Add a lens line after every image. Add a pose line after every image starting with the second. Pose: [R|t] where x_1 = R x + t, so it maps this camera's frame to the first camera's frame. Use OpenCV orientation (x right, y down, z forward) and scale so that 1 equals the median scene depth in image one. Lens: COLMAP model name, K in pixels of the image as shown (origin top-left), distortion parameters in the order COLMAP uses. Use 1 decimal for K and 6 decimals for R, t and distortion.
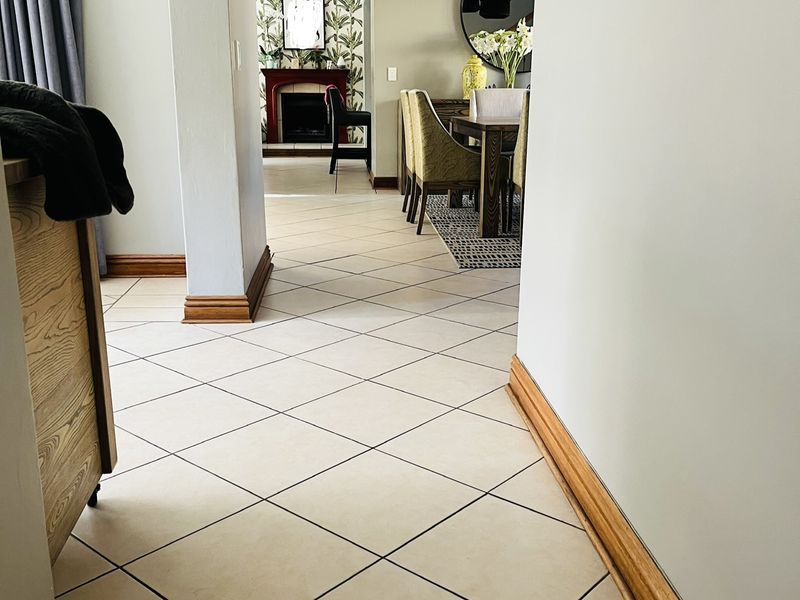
lens RADIAL K [[853.0, 0, 401.1], [0, 853.0, 351.9], [0, 0, 1]] dist [-0.001340, -0.002580]
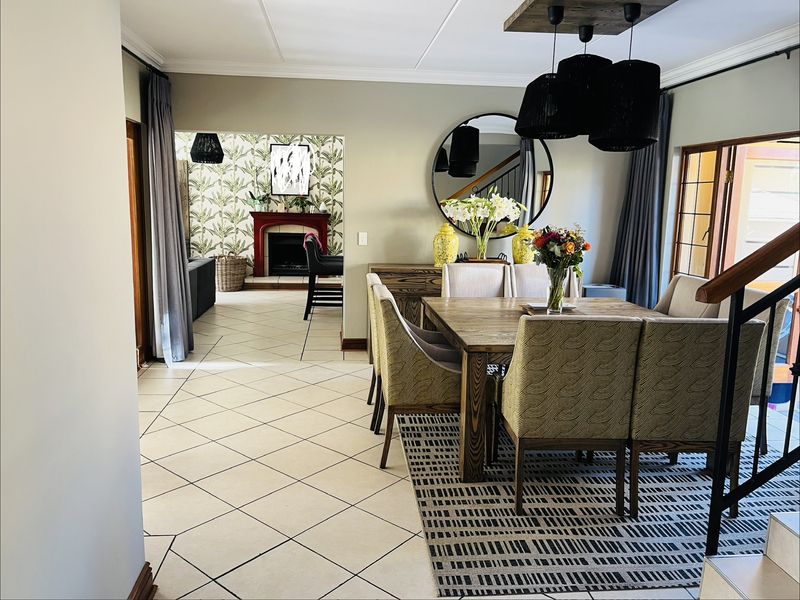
lens RADIAL K [[613.7, 0, 400.0], [0, 613.7, 300.0], [0, 0, 1]] dist [0.065228, -0.080136]
pose [[0.999493, 0.014892, 0.028141, 0.009636], [-0.011116, 0.991470, -0.129863, -0.115823], [-0.029835, 0.129484, 0.991133, 0.214836]]
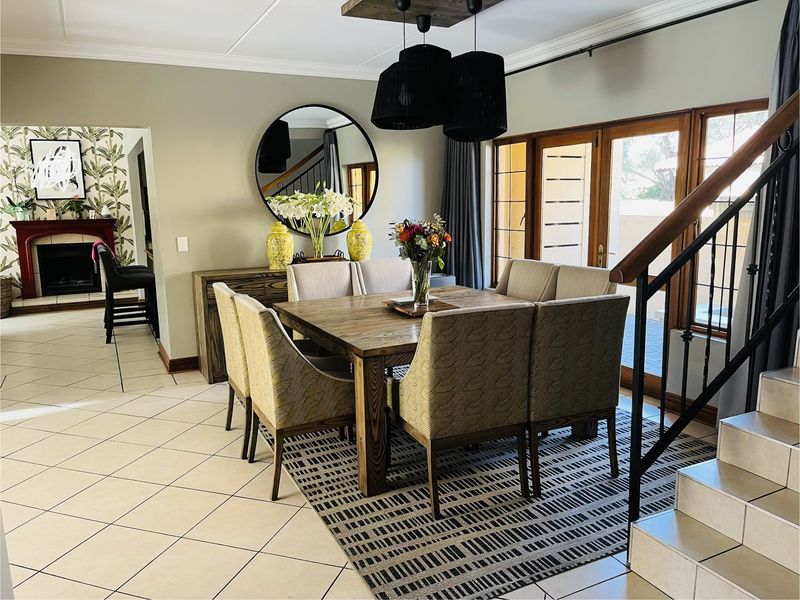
lens RADIAL K [[613.7, 0, 400.0], [0, 613.7, 300.0], [0, 0, 1]] dist [0.065228, -0.080136]
pose [[0.924424, -0.084695, 0.371842, -0.032051], [0.131380, 0.986068, -0.102022, -0.124762], [-0.358021, 0.143165, 0.922673, 0.244889]]
